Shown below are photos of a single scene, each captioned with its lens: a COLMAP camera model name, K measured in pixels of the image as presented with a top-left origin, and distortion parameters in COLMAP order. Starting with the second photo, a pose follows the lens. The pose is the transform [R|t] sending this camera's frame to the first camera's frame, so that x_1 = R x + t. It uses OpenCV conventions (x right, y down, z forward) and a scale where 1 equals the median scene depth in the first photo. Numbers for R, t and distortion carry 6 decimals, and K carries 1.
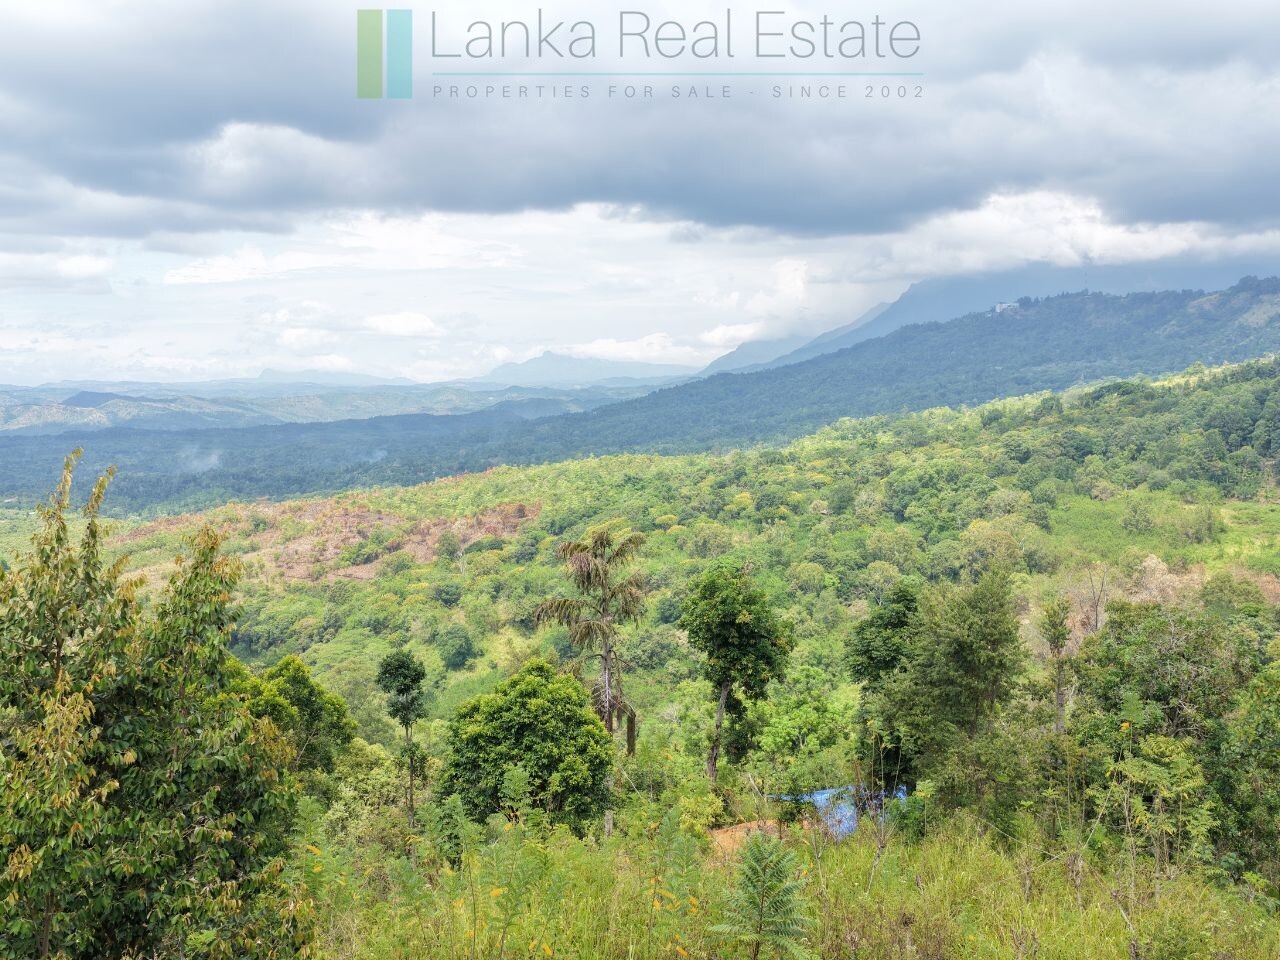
lens RADIAL K [[1207.2, 0, 643.9], [0, 1207.2, 464.8], [0, 0, 1]] dist [-0.000430, 0.035124]
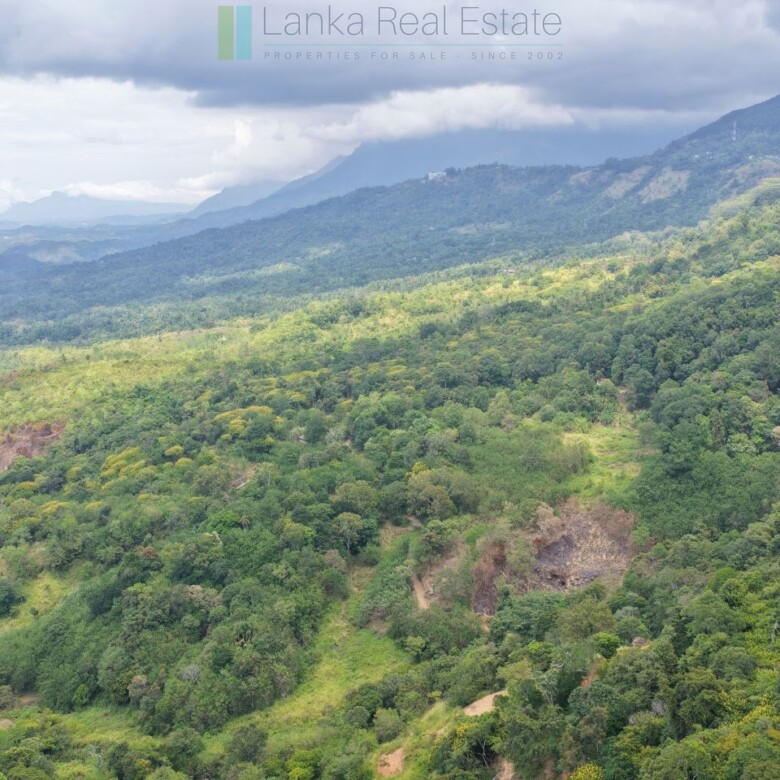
lens RADIAL K [[981.5, 0, 393.8], [0, 981.5, 387.6], [0, 0, 1]] dist [-0.006773, 0.017441]
pose [[0.969672, -0.045183, 0.240197, -0.001578], [0.020037, 0.994152, 0.106119, -0.117787], [-0.243587, -0.098088, 0.964906, -0.009485]]
